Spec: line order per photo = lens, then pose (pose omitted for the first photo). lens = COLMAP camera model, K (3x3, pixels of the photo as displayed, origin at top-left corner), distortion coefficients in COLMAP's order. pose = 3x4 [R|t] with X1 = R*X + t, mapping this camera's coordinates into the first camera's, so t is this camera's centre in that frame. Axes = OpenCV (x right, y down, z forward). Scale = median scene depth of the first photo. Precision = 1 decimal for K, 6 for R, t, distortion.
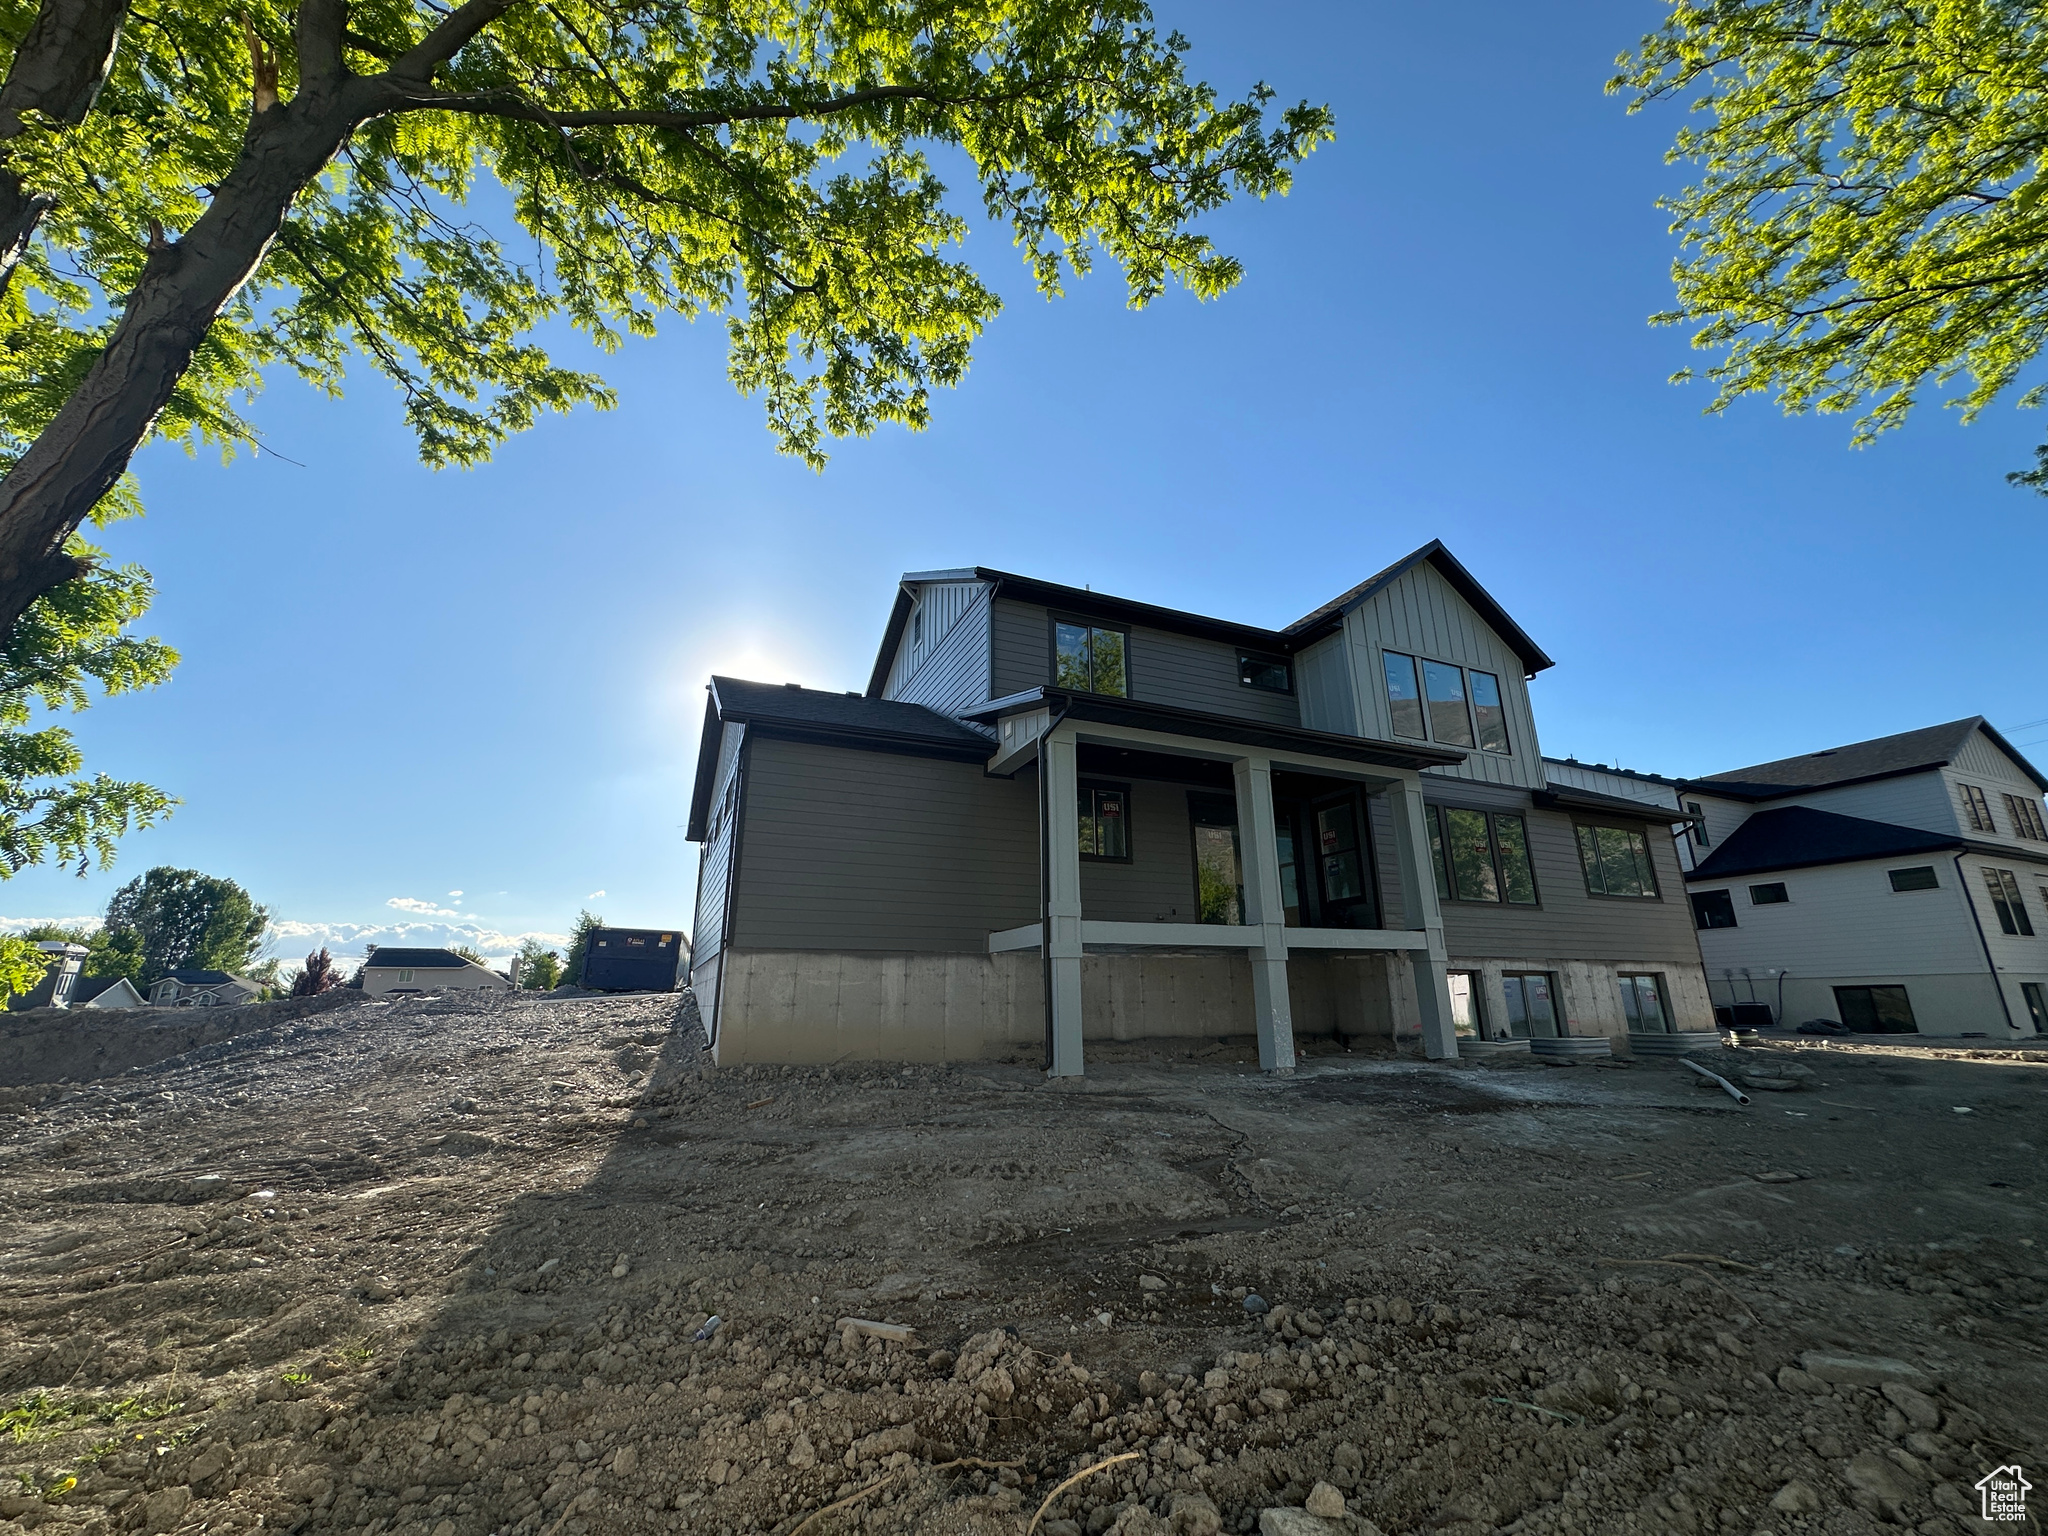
lens RADIAL K [[810.8, 0, 1024.0], [0, 810.8, 768.0], [0, 0, 1]] dist [-0.002307, 0.000189]
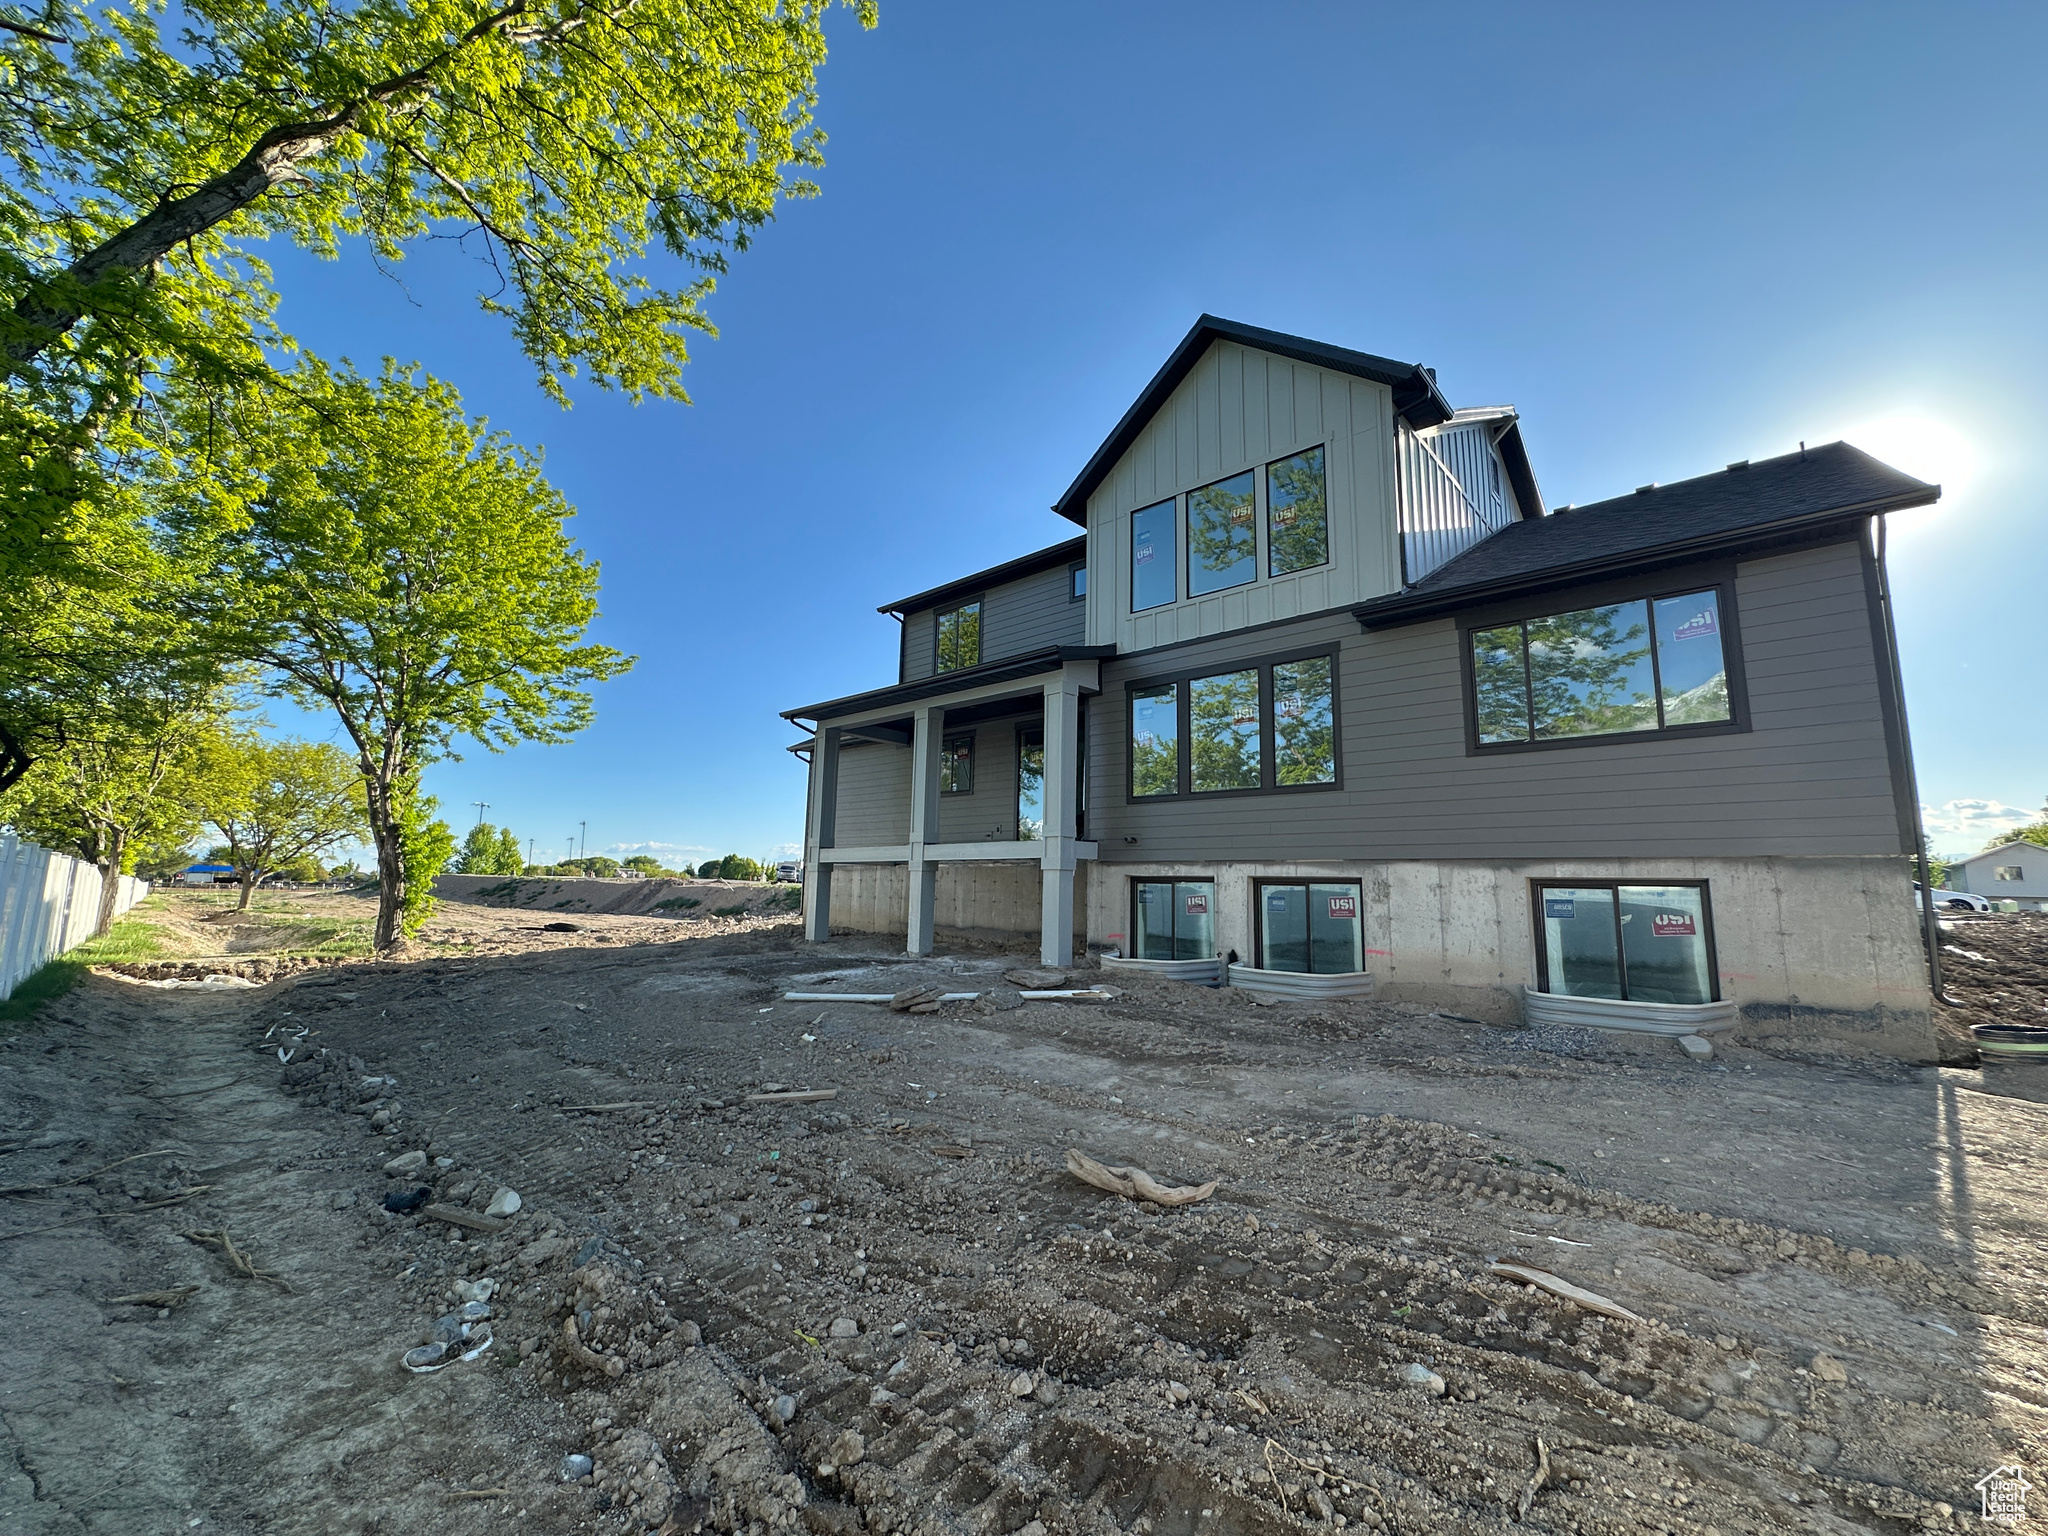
lens RADIAL K [[865.5, 0, 1026.9], [0, 865.5, 773.9], [0, 0, 1]] dist [0.000269, 0.000124]
pose [[0.376342, -0.116801, -0.919089, 2.832285], [0.224545, 0.973944, -0.031826, 0.297695], [0.898858, -0.194400, 0.392763, 1.133943]]
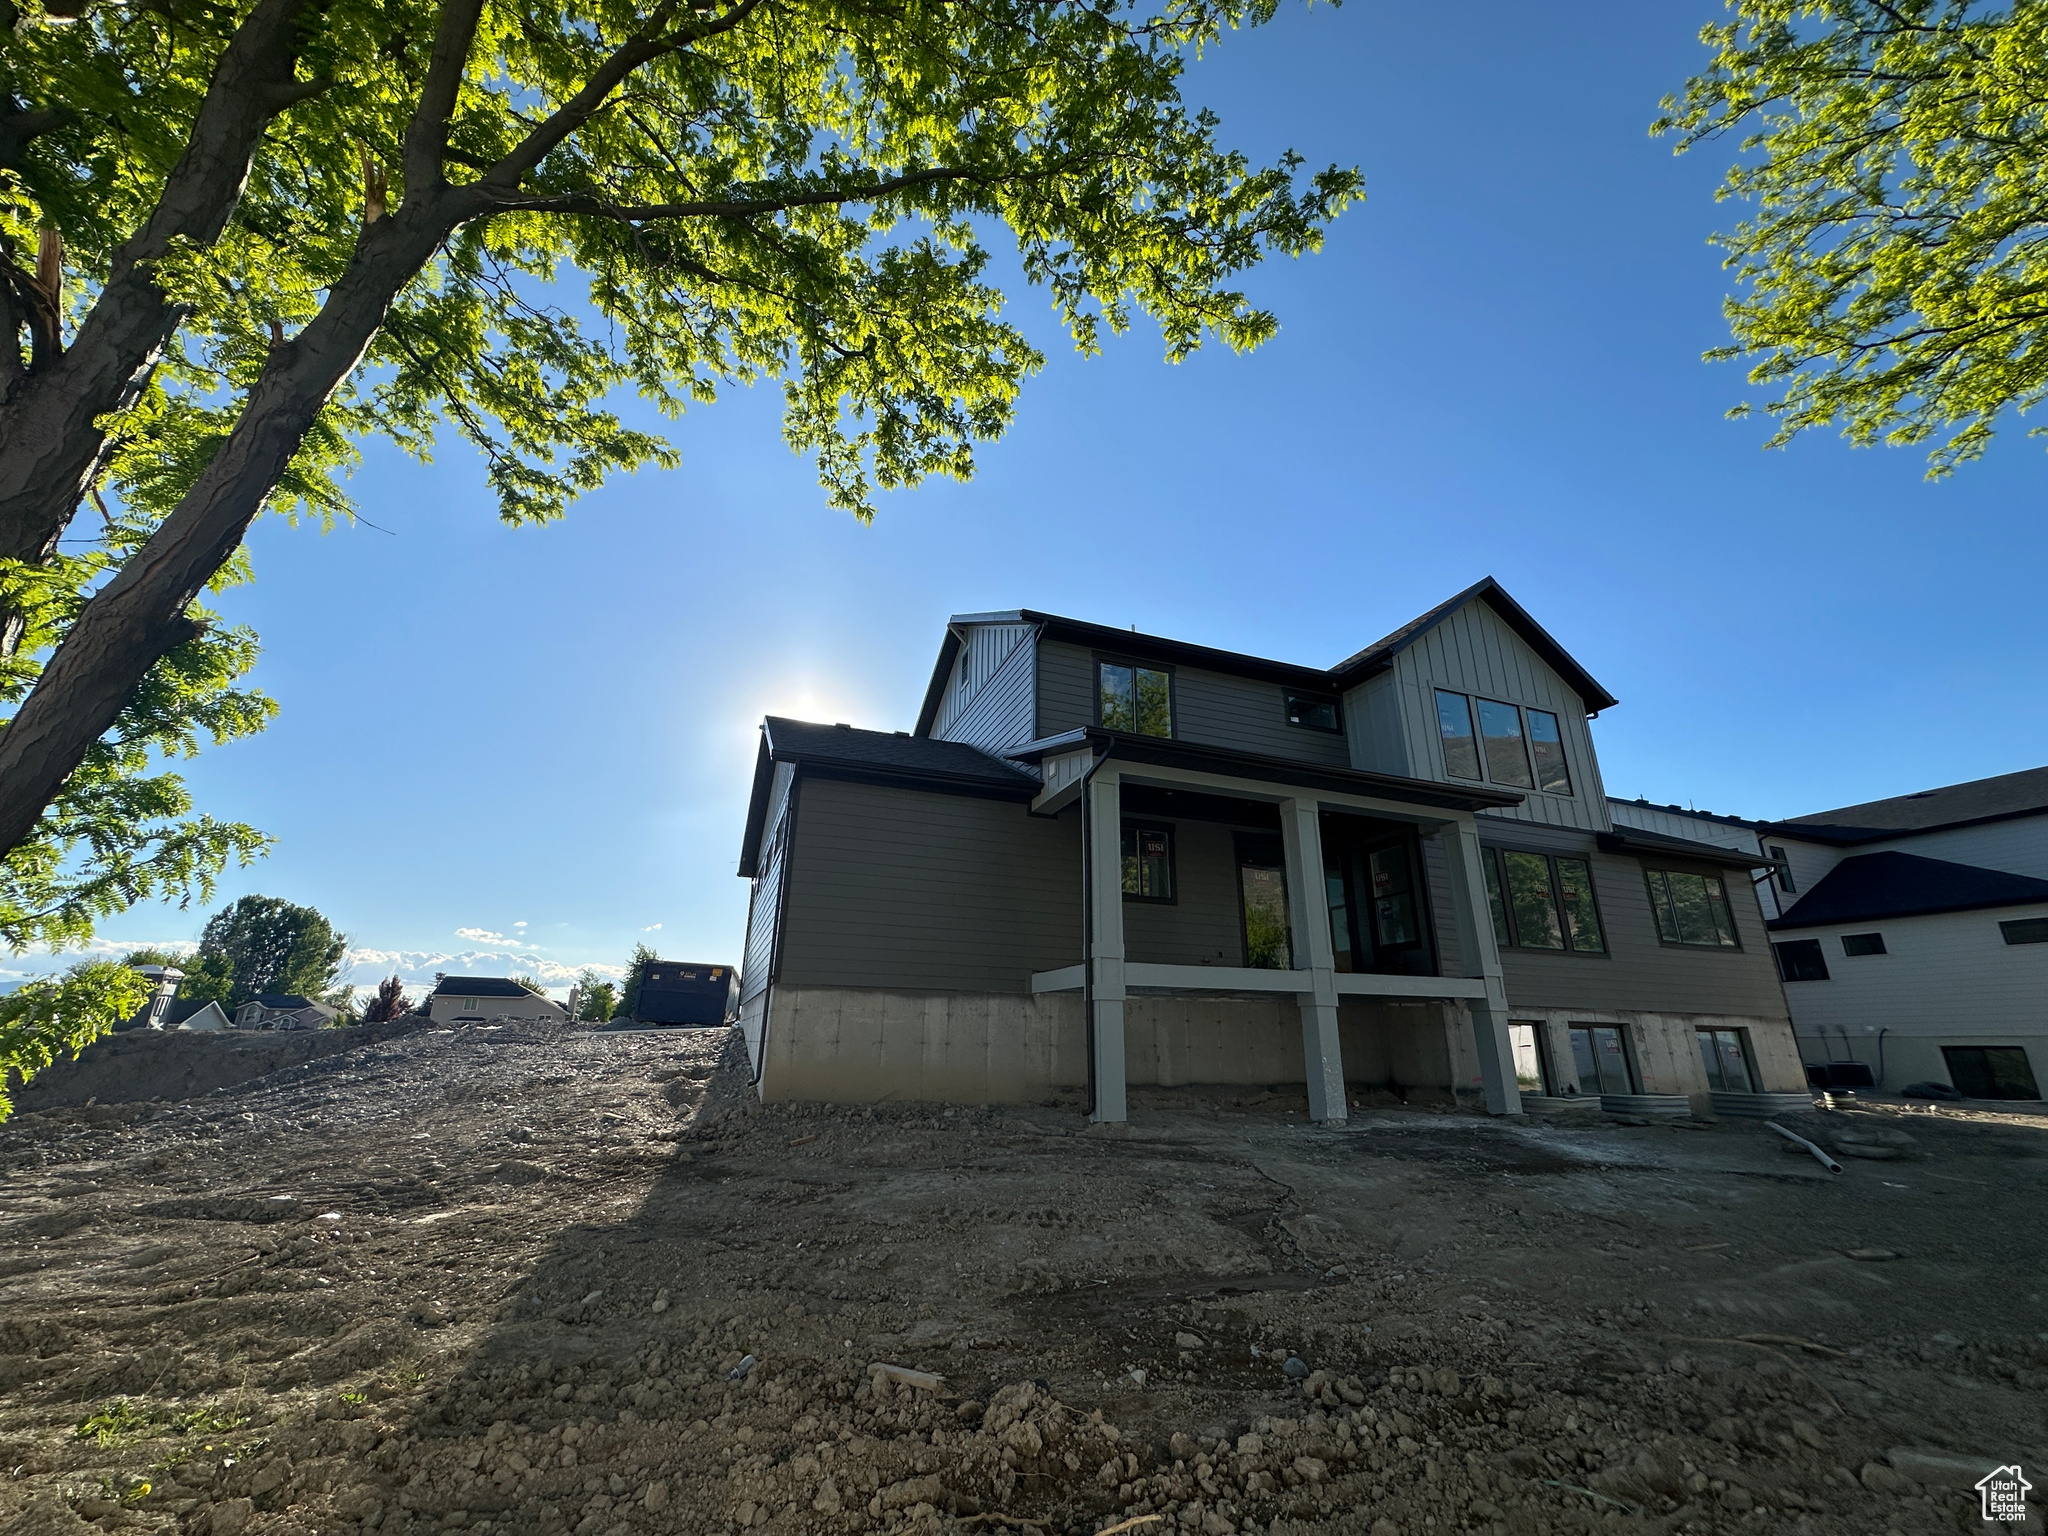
lens RADIAL K [[810.9, 0, 1024.2], [0, 810.9, 768.1], [0, 0, 1]] dist [-0.001109, -0.000229]
pose [[0.998220, 0.002271, -0.059603, 0.011785], [-0.004977, 0.998961, -0.045290, -0.006304], [0.059439, 0.045506, 0.997194, -0.012436]]
